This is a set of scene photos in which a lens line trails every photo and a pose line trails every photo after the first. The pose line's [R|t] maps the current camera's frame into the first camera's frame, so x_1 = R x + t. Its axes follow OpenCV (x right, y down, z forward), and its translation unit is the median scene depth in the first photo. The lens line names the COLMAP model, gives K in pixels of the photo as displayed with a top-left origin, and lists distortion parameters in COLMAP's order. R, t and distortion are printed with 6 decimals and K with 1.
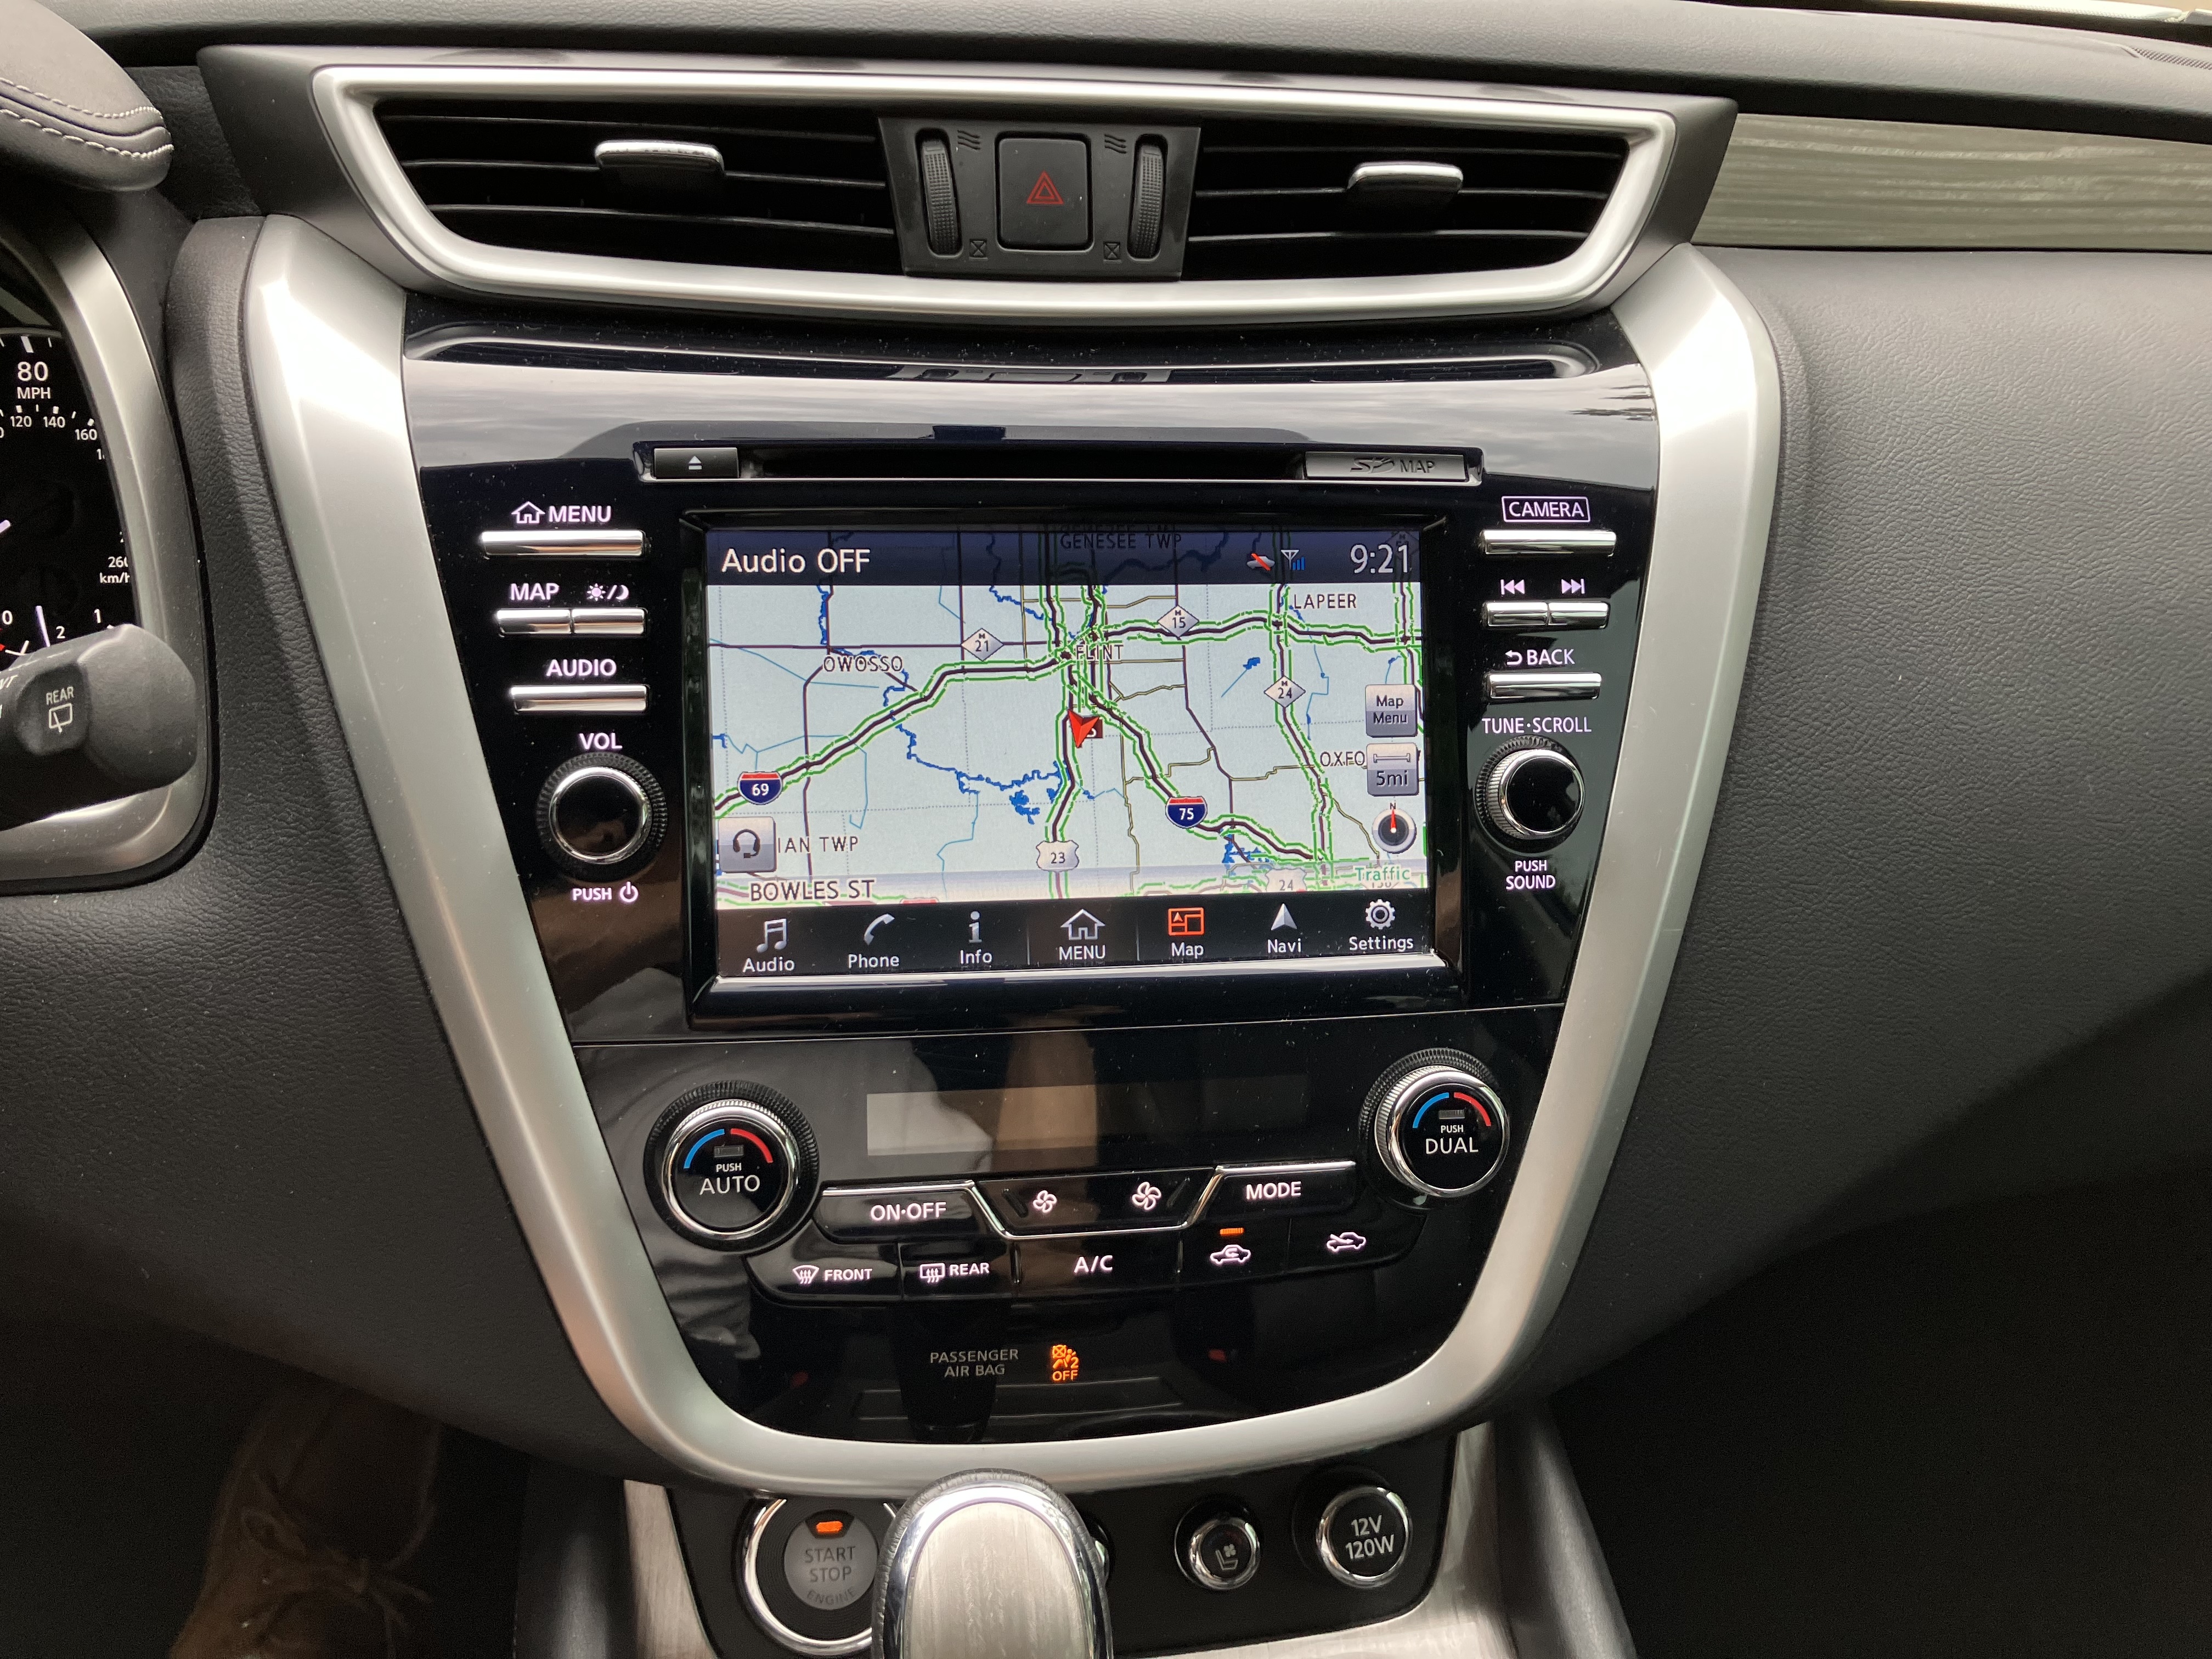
lens RADIAL K [[1789.1, 0, 1107.6], [0, 1789.1, 874.9], [0, 0, 1]] dist [0.043159, -0.013290]
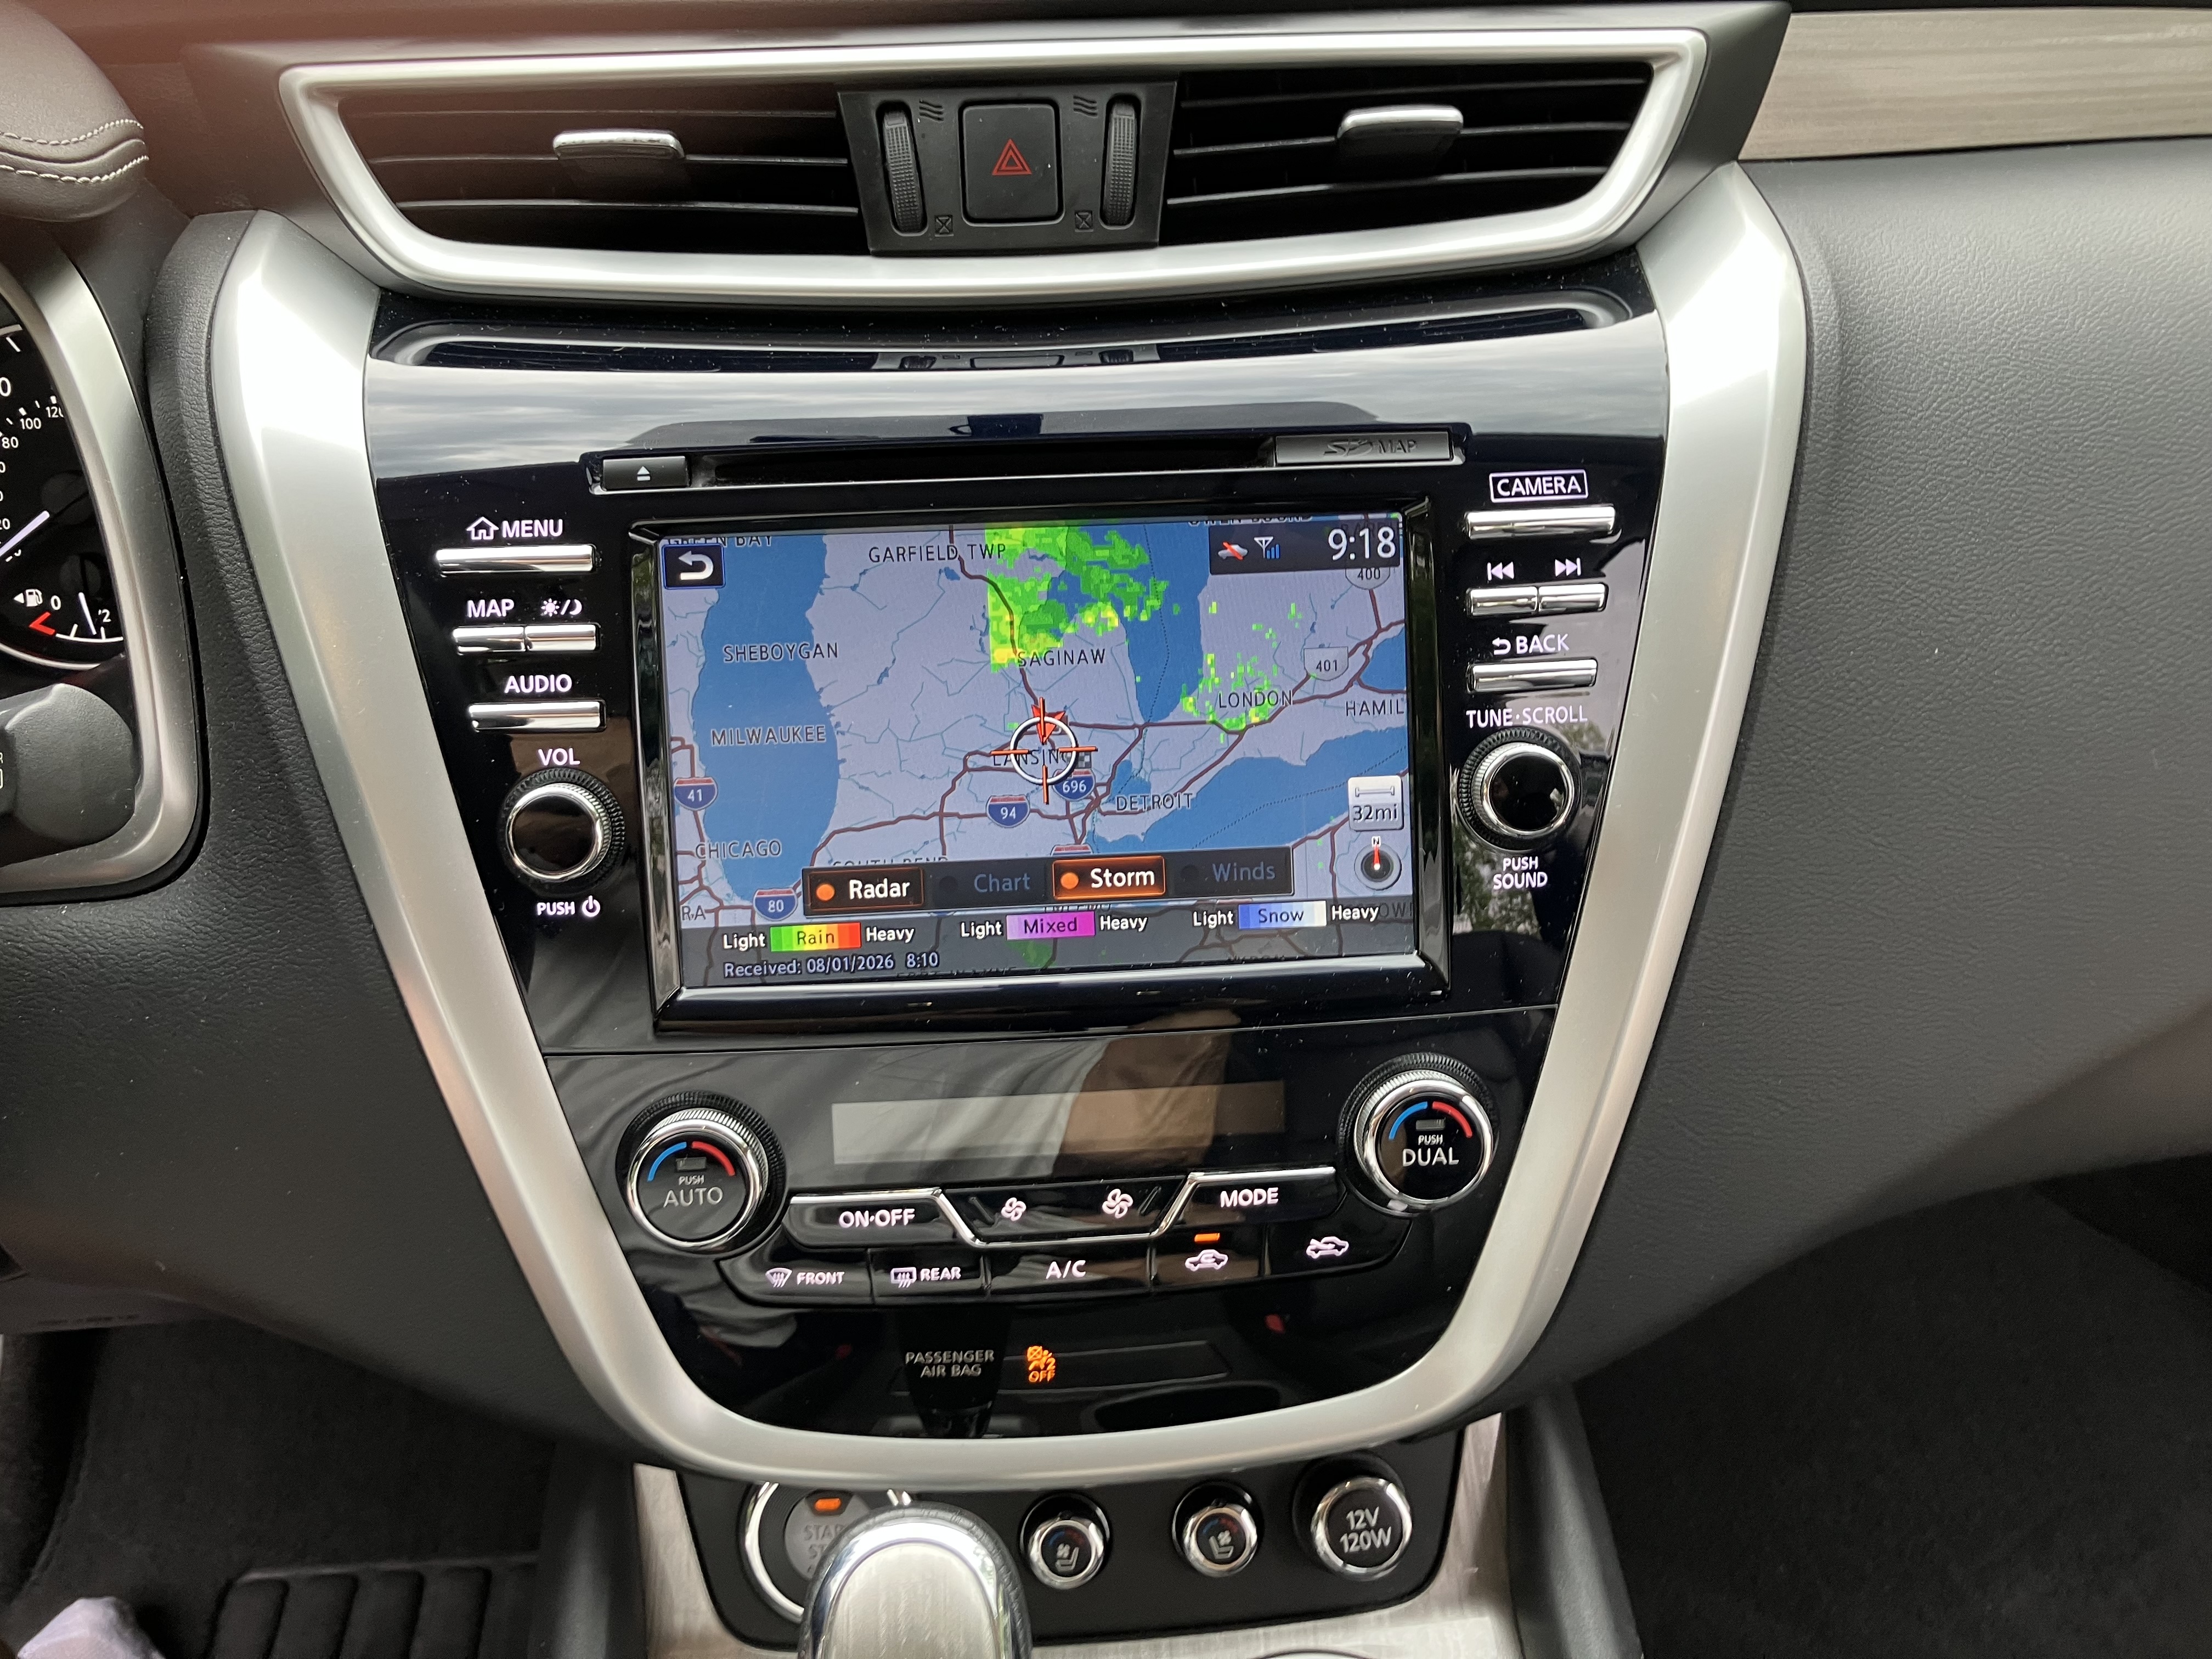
lens RADIAL K [[1795.9, 0, 1106.0], [0, 1795.9, 829.5], [0, 0, 1]] dist [0.033703, 0.005212]
pose [[0.994997, -0.005888, -0.099731, 0.112996], [0.012336, 0.997864, 0.064156, -0.088193], [0.099140, -0.065065, 0.992944, 0.027161]]
